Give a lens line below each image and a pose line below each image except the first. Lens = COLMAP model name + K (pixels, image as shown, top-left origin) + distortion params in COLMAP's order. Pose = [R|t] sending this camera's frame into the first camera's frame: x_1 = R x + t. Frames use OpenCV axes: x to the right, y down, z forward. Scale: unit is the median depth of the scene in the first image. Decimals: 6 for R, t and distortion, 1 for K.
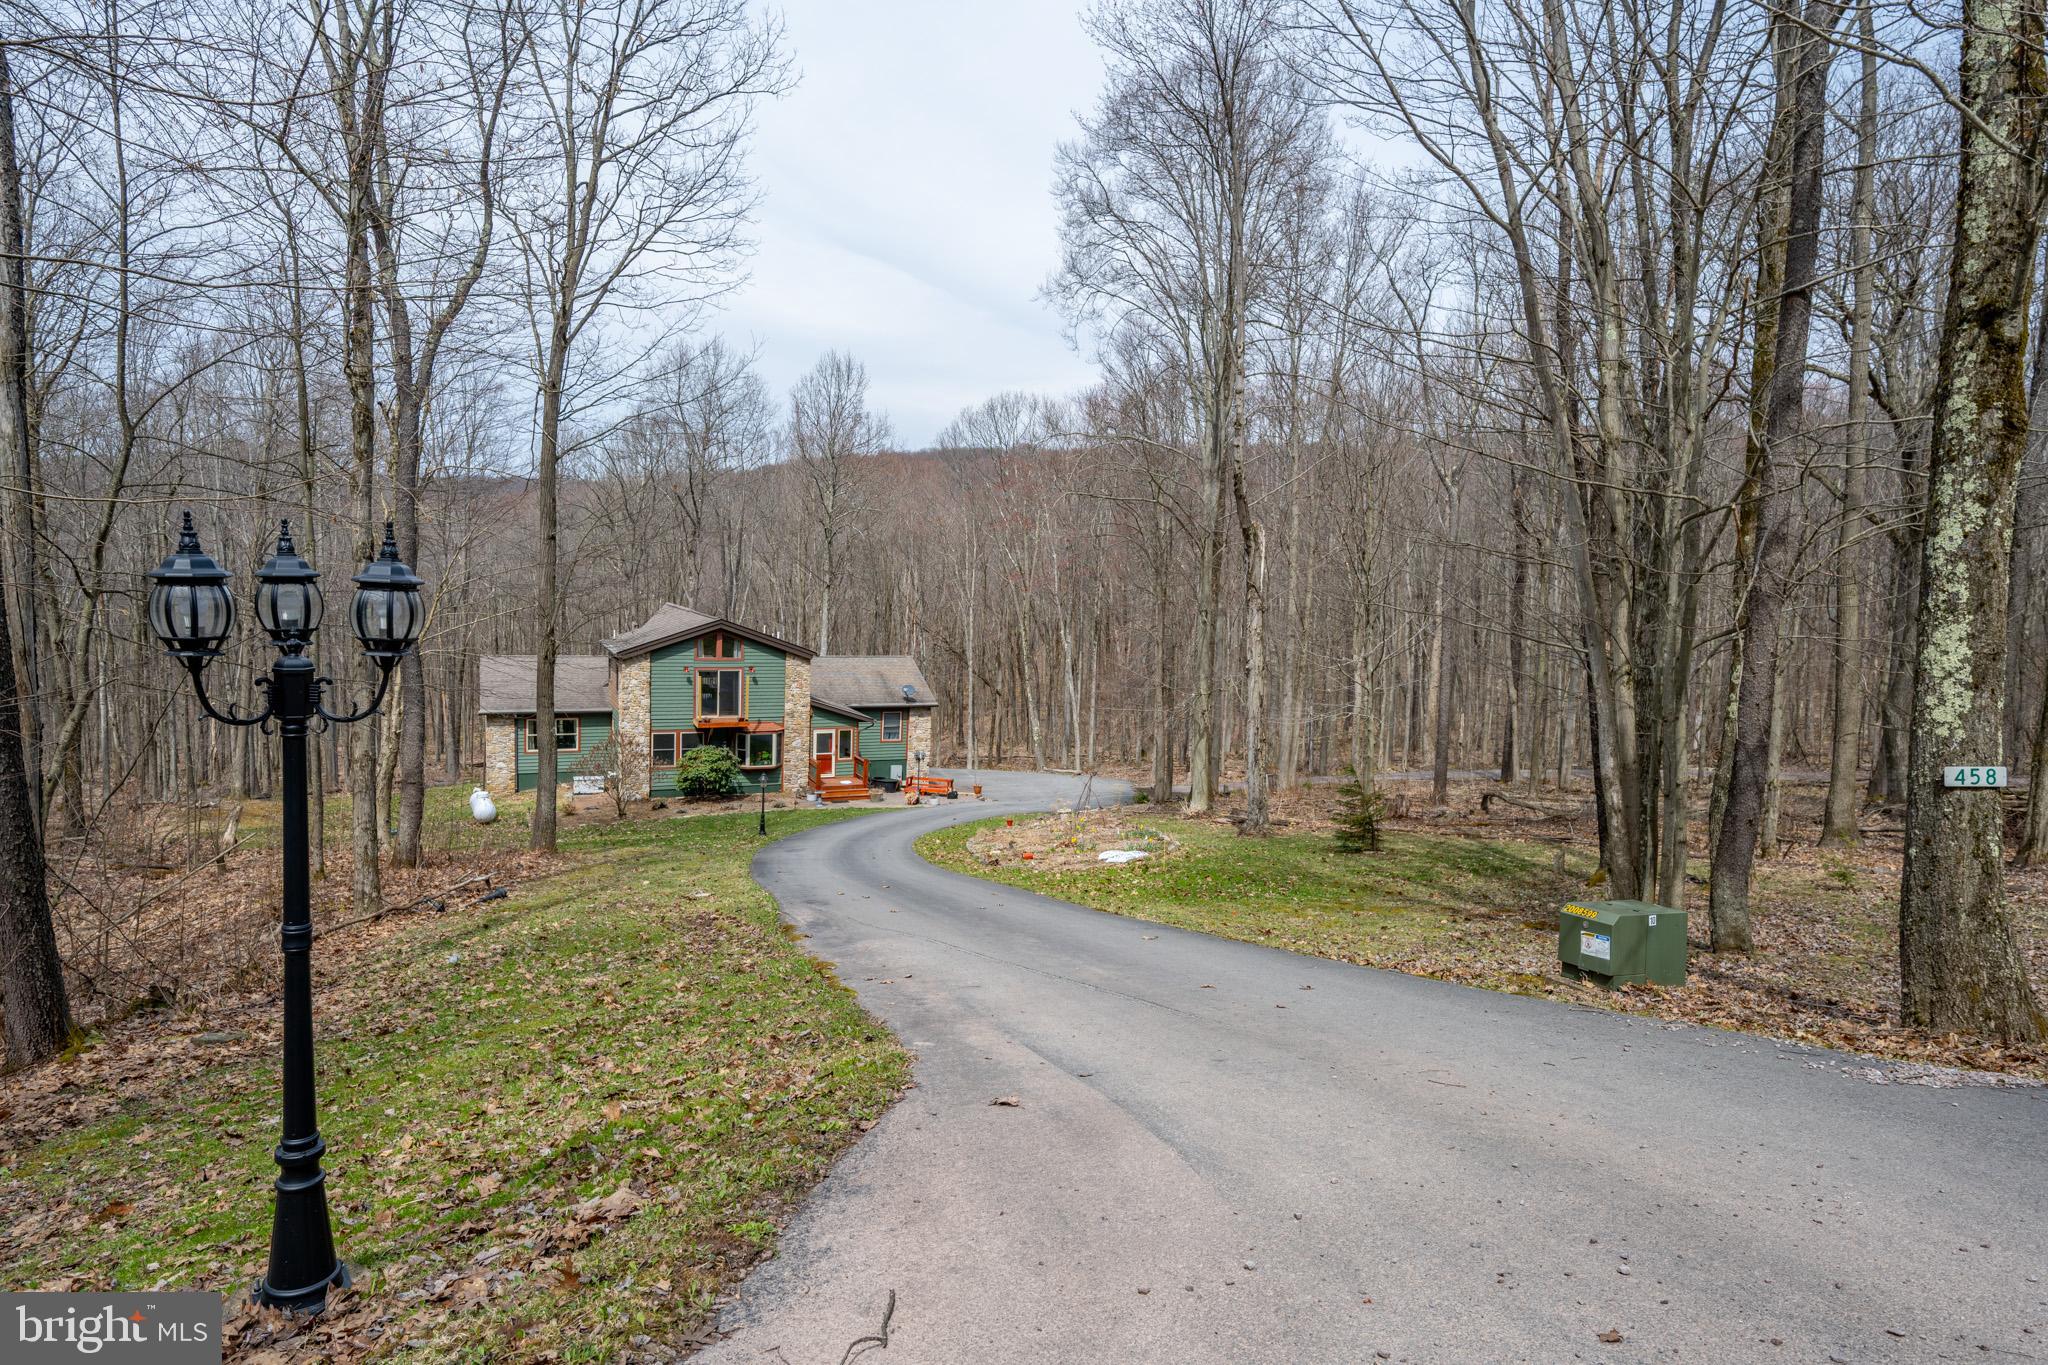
lens RADIAL K [[1158.6, 0, 1024.0], [0, 1158.6, 682.5], [0, 0, 1]] dist [0.002976, 0.000368]
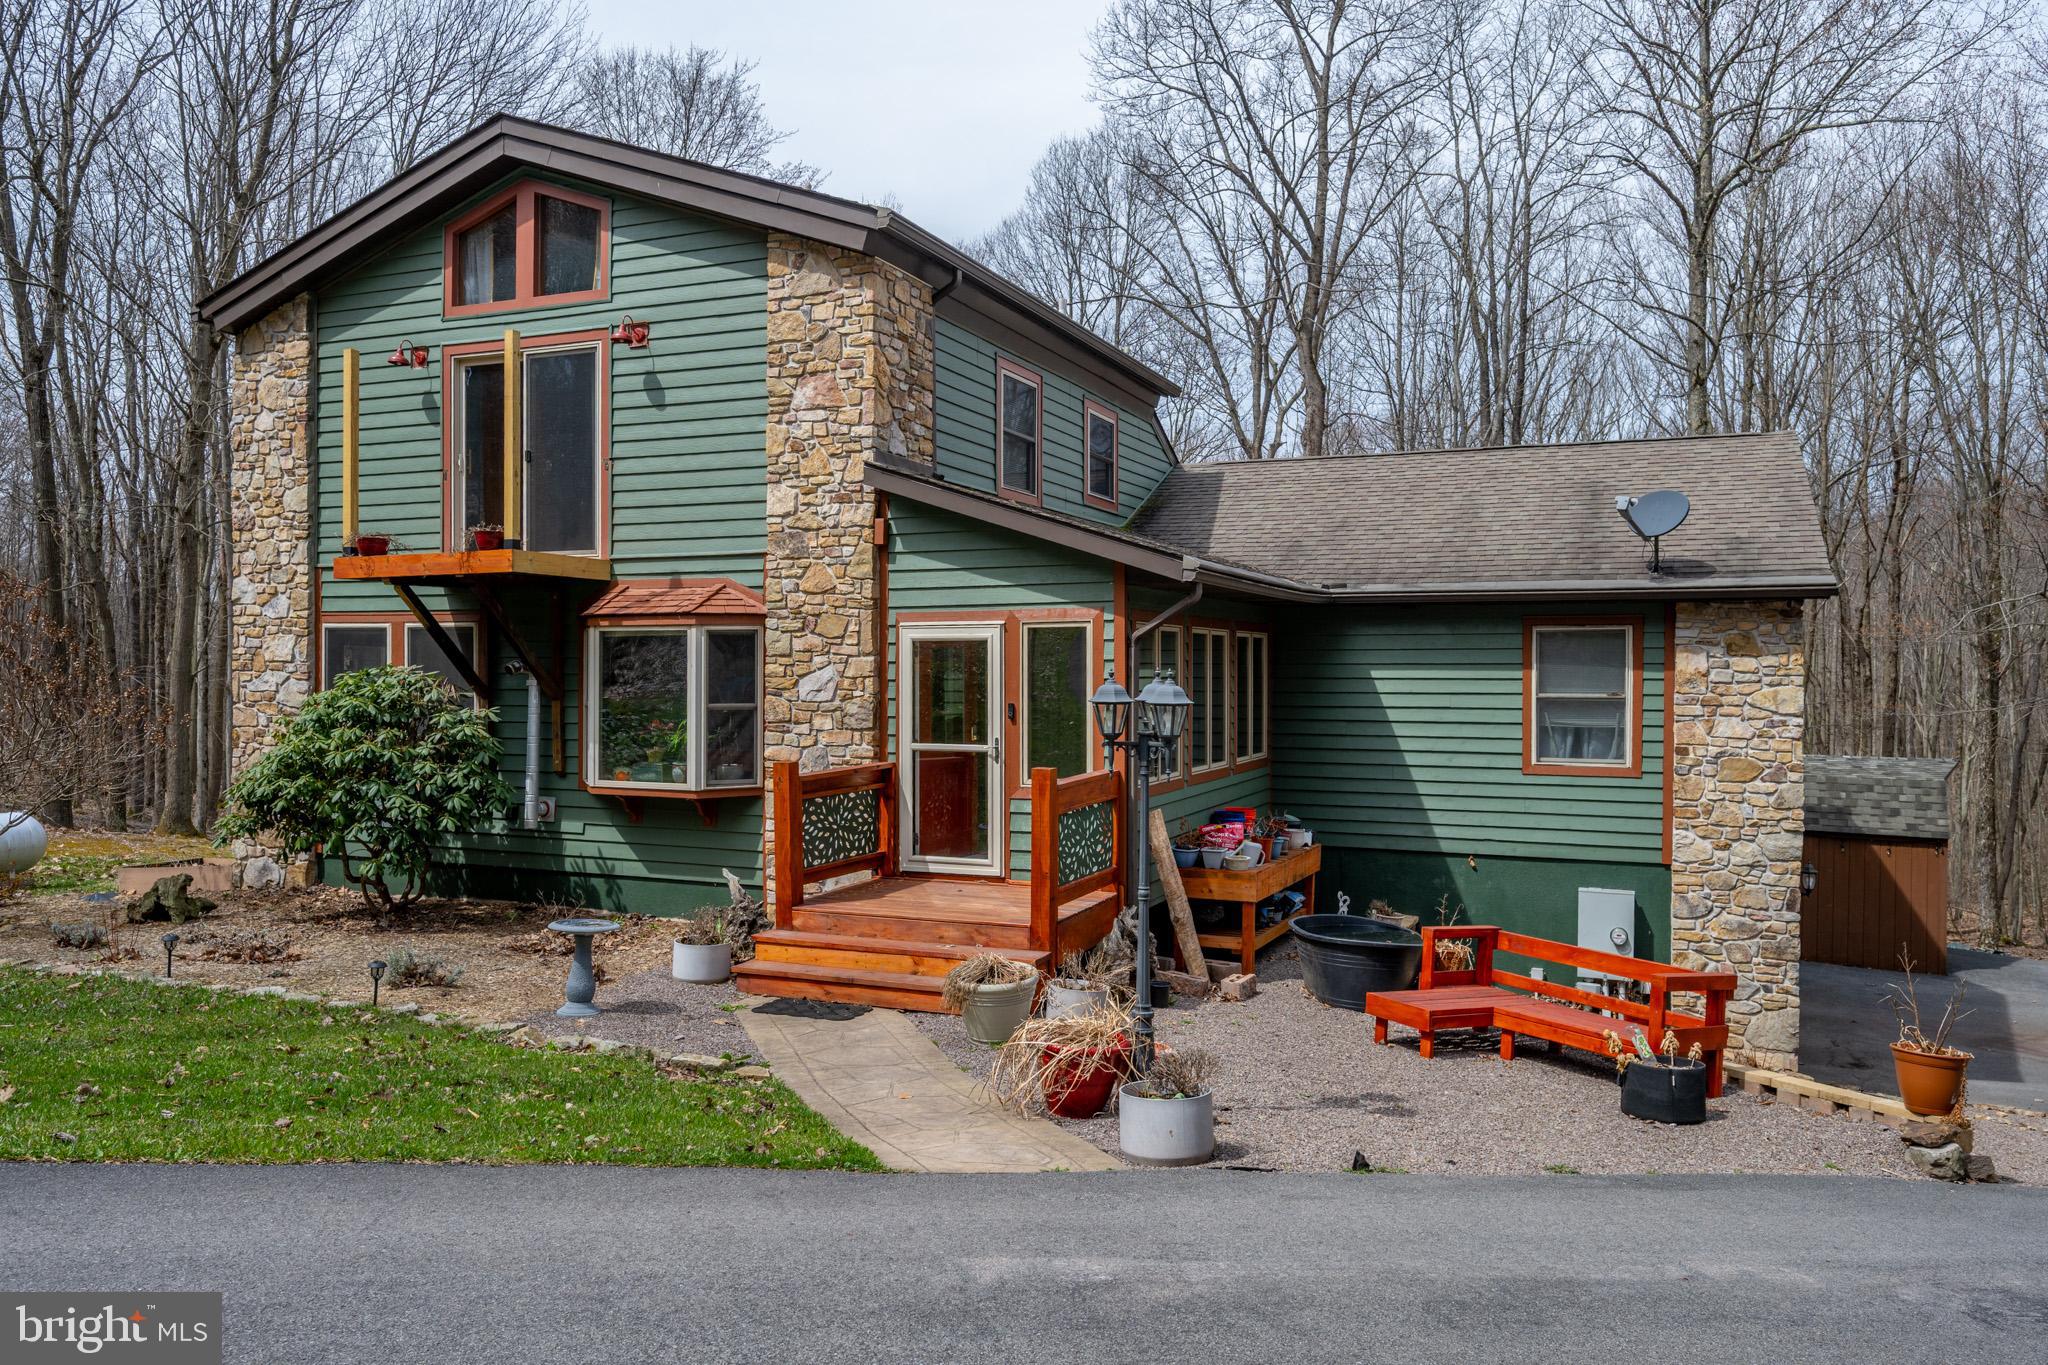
lens RADIAL K [[1436.0, 0, 1057.6], [0, 1436.0, 672.3], [0, 0, 1]] dist [0.001570, 0.000066]
pose [[0.673643, -0.033214, -0.738310, 0.015831], [-0.051163, 0.994497, -0.091421, 0.072558], [0.737284, 0.099359, 0.668237, 0.886948]]
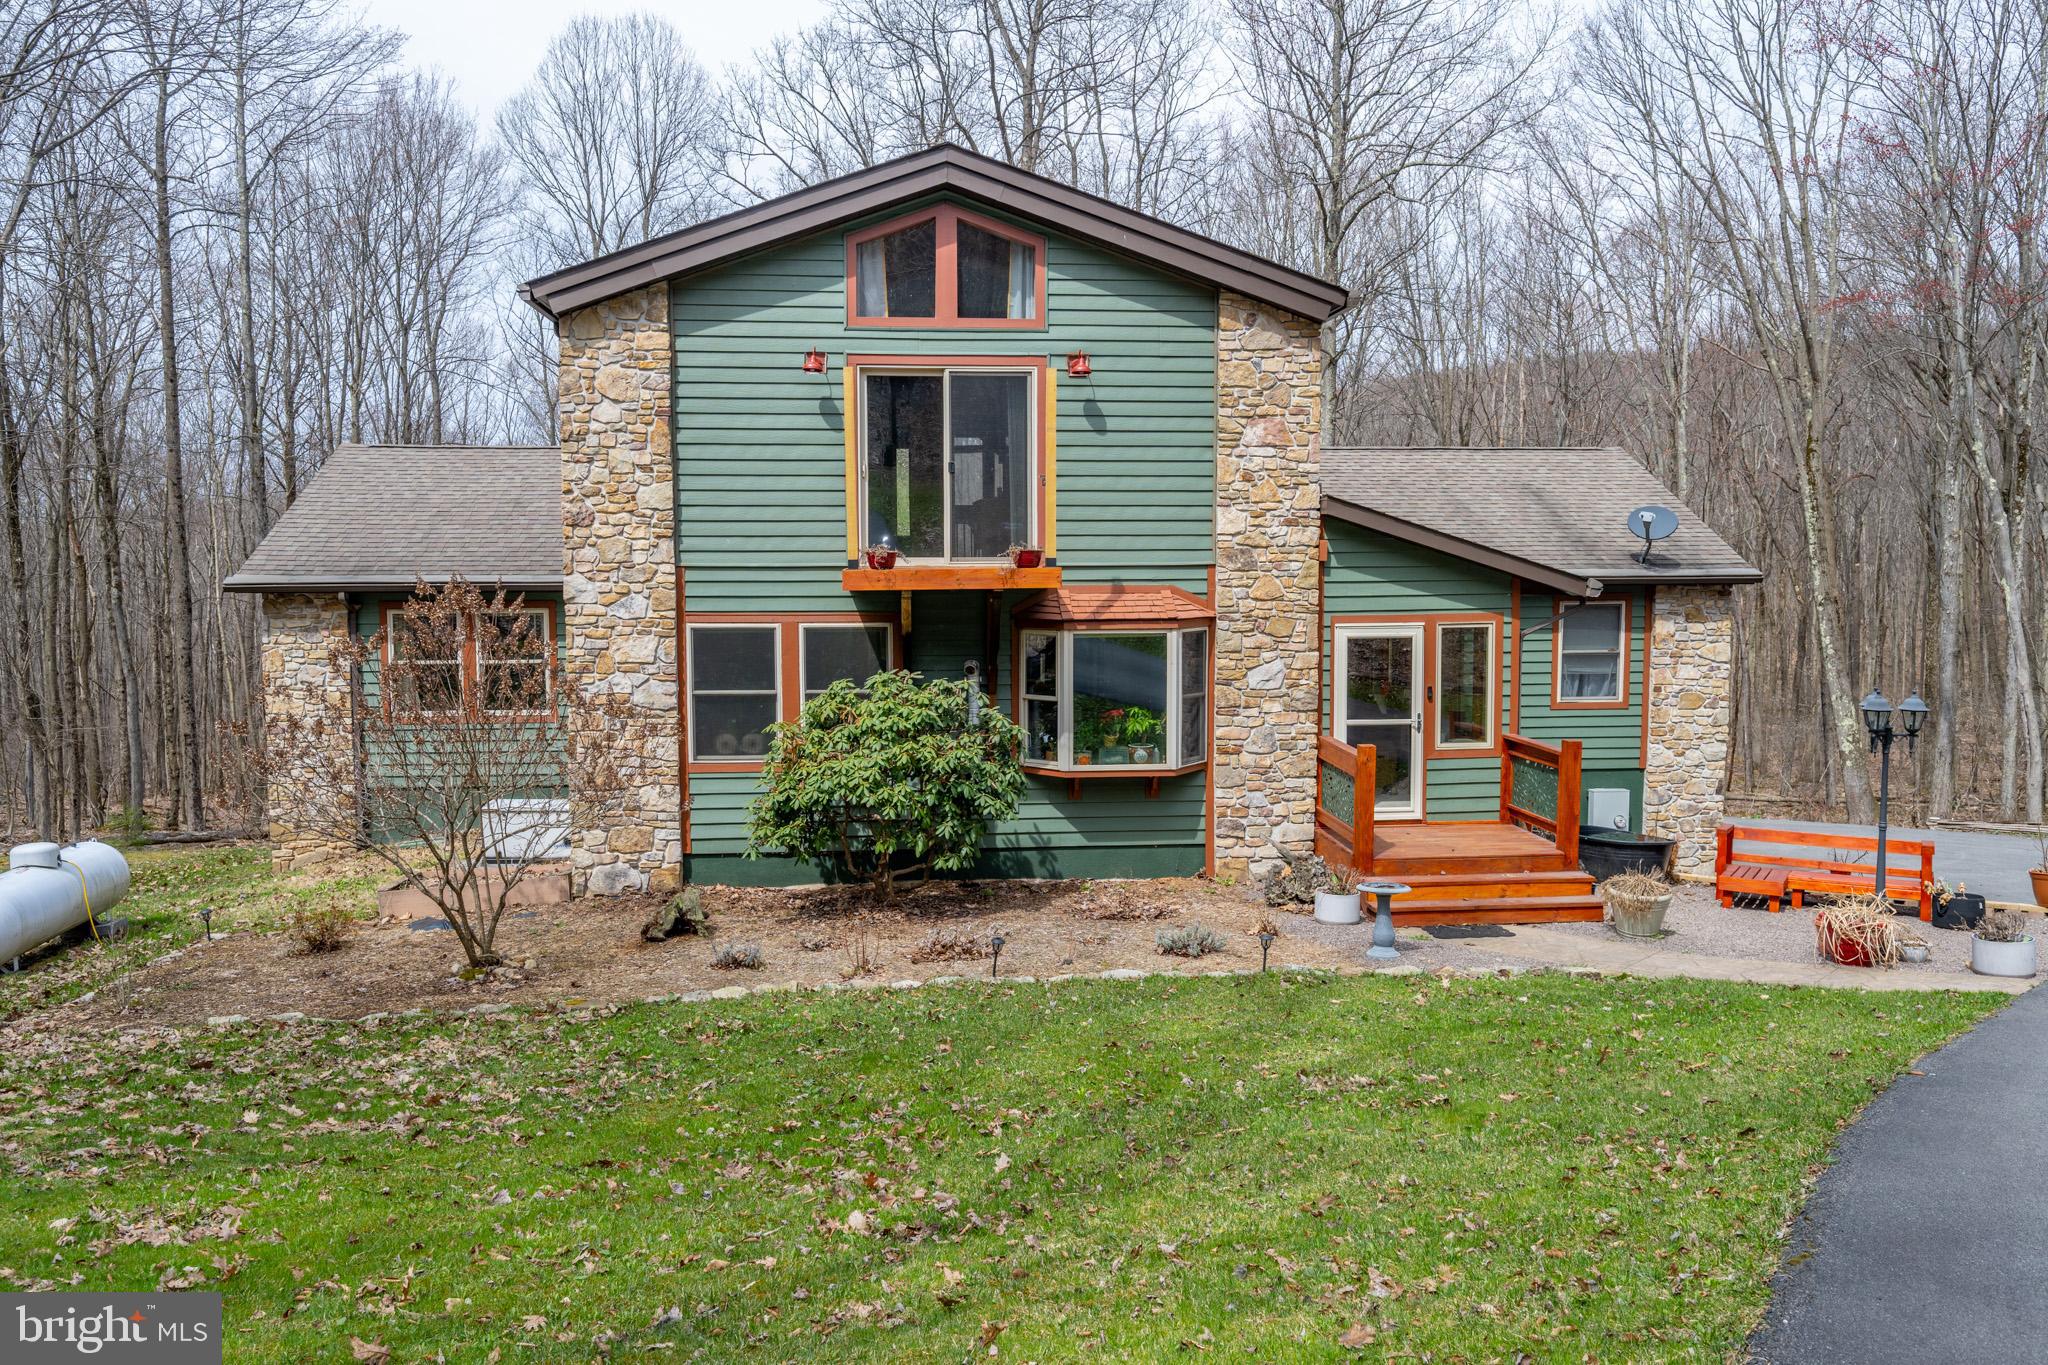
lens RADIAL K [[1507.4, 0, 1027.7], [0, 1507.4, 666.3], [0, 0, 1]] dist [-0.005774, 0.000296]
pose [[0.940908, -0.015490, -0.338309, -0.139678], [0.004725, 0.999457, -0.032619, 0.061989], [0.338630, 0.029093, 0.940470, 0.703382]]
